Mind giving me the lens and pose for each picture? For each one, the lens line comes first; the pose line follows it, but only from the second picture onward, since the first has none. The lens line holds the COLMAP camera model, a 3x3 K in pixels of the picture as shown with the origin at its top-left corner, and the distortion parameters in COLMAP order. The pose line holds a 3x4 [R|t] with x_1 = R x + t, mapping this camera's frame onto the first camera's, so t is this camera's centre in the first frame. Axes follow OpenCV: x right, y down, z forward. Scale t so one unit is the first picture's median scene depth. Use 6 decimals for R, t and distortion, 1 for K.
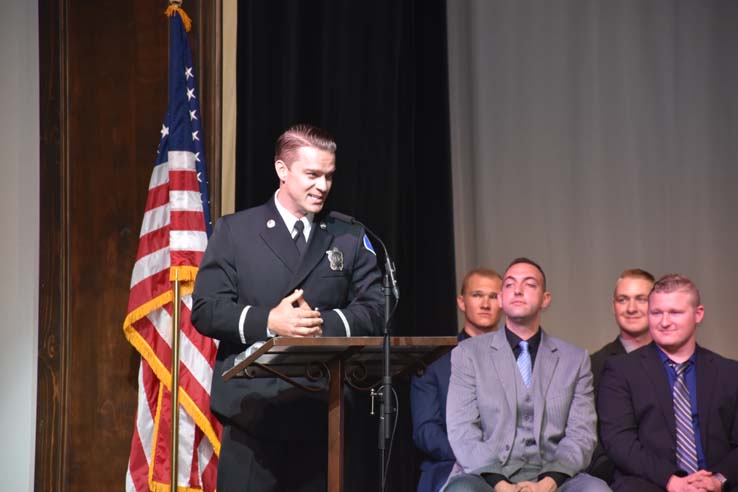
lens RADIAL K [[4411.1, 0, 369.0], [0, 4411.1, 246.0], [0, 0, 1]] dist [3.327868, -16.852320]
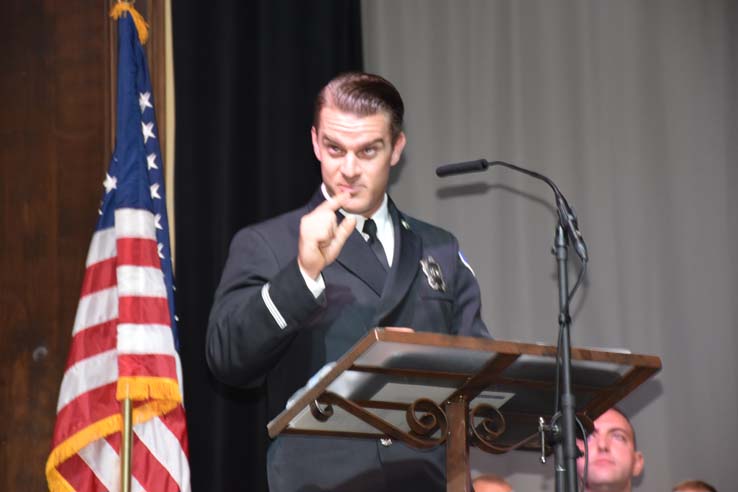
lens RADIAL K [[3299.1, 0, 369.0], [0, 3299.1, 246.0], [0, 0, 1]] dist [2.042075, -1.765220]
pose [[0.994525, 0.003999, 0.104418, -0.059883], [0.016369, 0.980968, -0.193481, 0.083408], [-0.103204, 0.194131, 0.975532, 0.498796]]
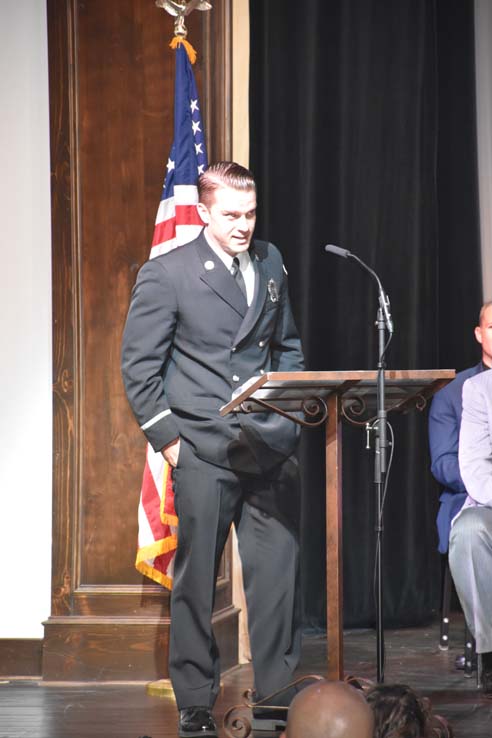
lens RADIAL K [[4411.1, 0, 246.0], [0, 4411.1, 369.0], [0, 0, 1]] dist [3.327868, -16.852320]
pose [[0.998648, -0.010017, -0.051008, 0.021422], [0.011120, 0.999709, 0.021401, -0.001302], [0.050779, -0.021939, 0.998469, 0.004284]]
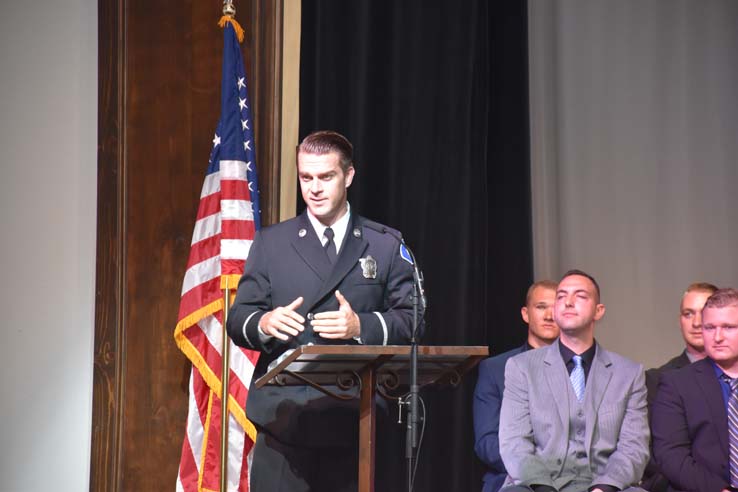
lens RADIAL K [[4411.1, 0, 369.0], [0, 4411.1, 246.0], [0, 0, 1]] dist [3.327868, -16.852320]
pose [[0.998959, 0.008058, -0.044896, 0.033877], [-0.008224, 0.999960, -0.003535, 0.001347], [0.044866, 0.003900, 0.998985, -0.002273]]
